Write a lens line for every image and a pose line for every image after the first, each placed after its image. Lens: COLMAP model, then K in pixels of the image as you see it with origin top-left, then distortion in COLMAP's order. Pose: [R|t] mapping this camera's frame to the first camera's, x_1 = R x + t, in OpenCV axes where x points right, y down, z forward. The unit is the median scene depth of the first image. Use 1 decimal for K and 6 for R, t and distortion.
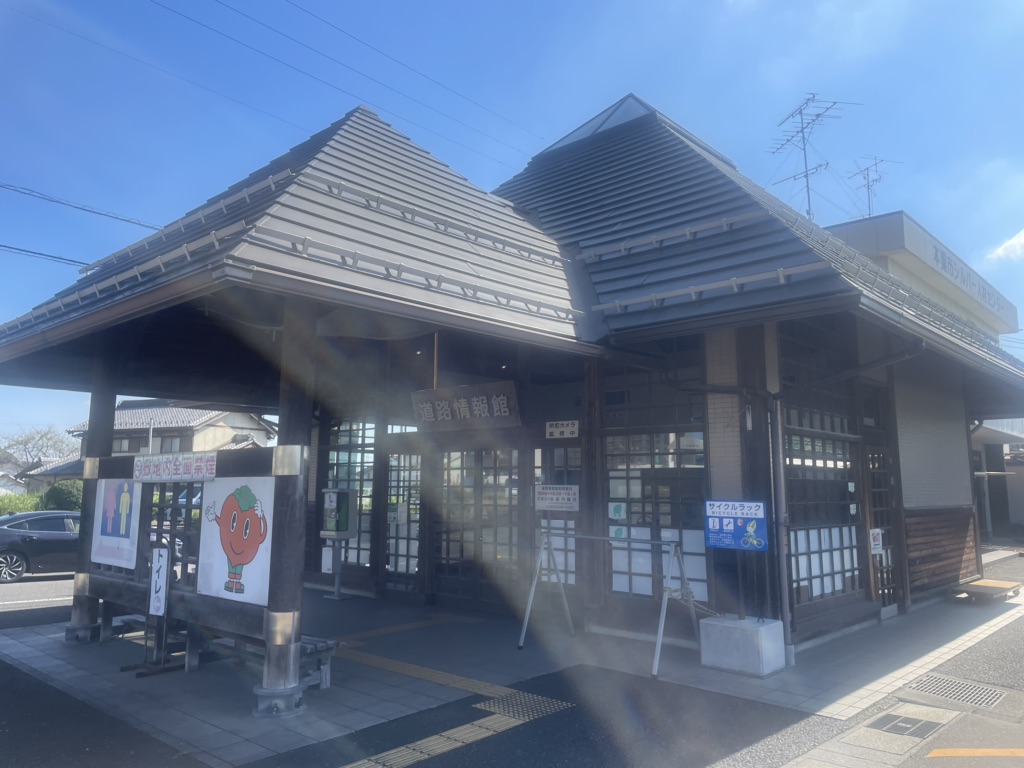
lens RADIAL K [[765.5, 0, 504.3], [0, 765.5, 387.2], [0, 0, 1]] dist [0.074022, -0.079912]
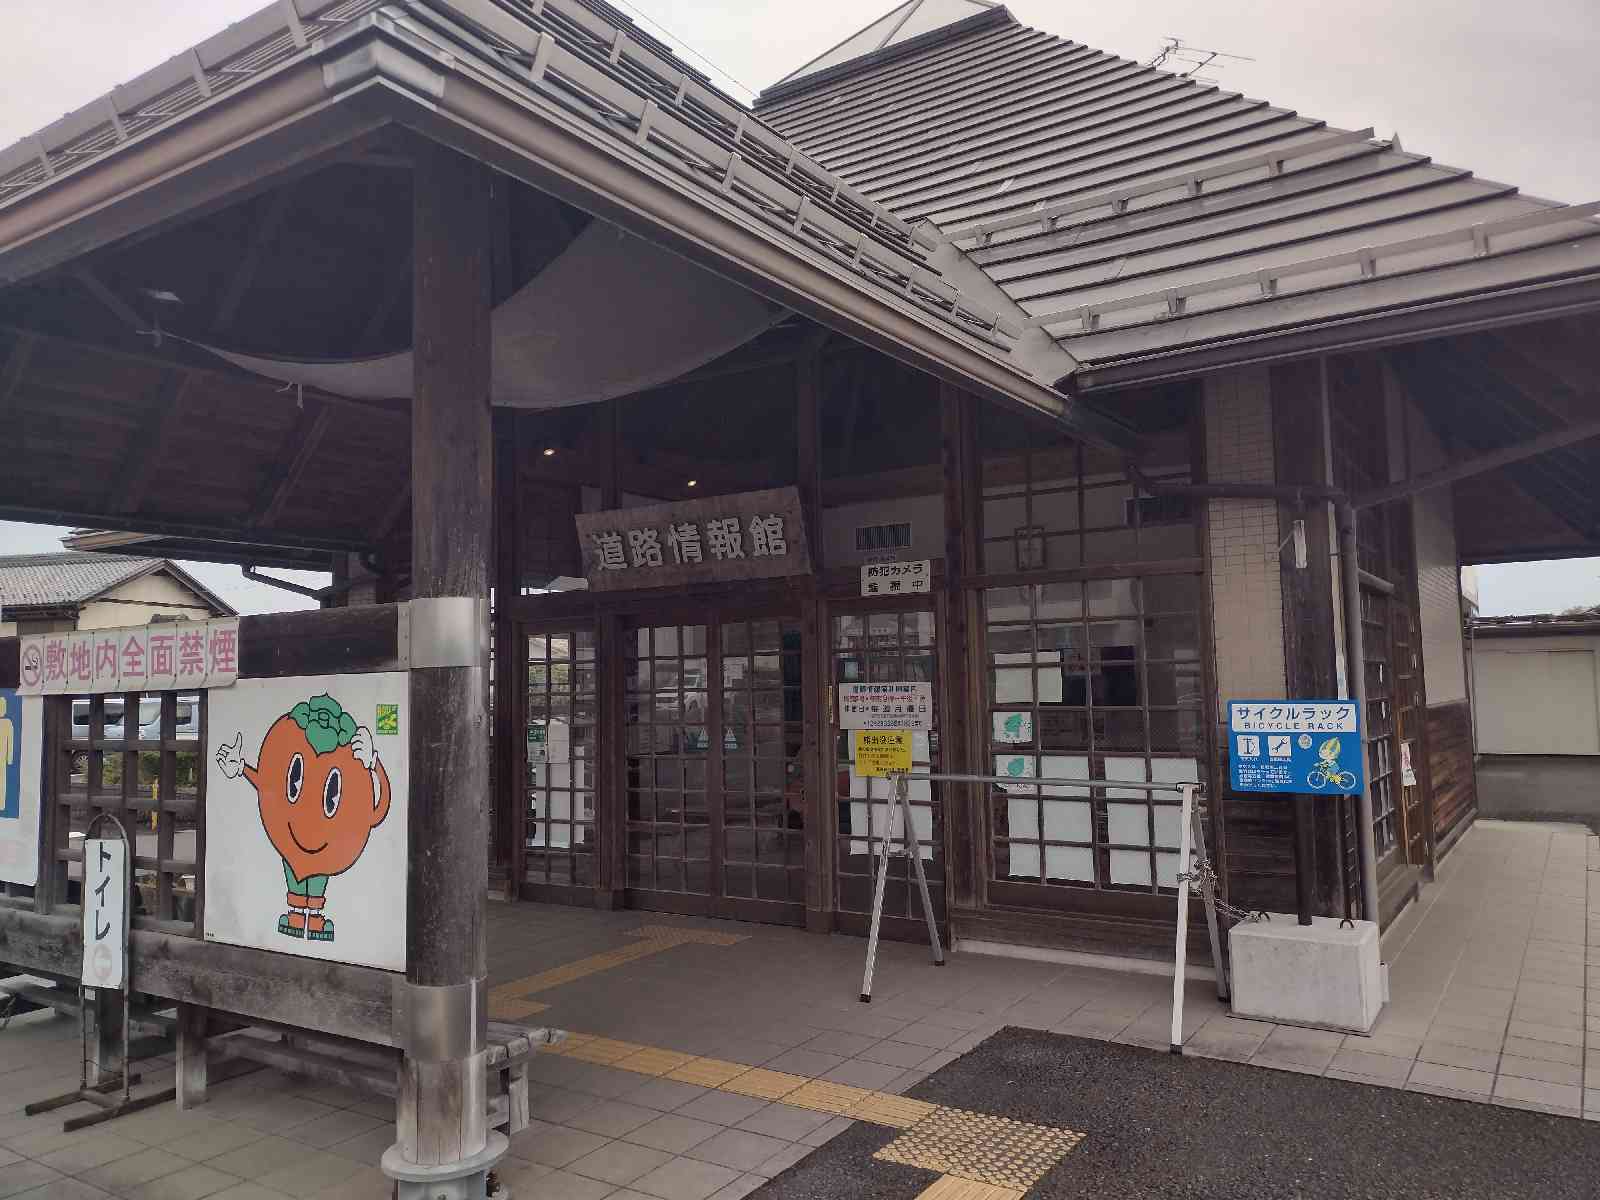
lens RADIAL K [[1196.1, 0, 792.9], [0, 1196.1, 598.1], [0, 0, 1]] dist [0.074022, -0.079912]
pose [[0.986485, -0.012969, 0.163337, -0.148087], [0.004630, 0.998671, 0.051330, 0.030158], [-0.163786, -0.049880, 0.985234, 0.224689]]
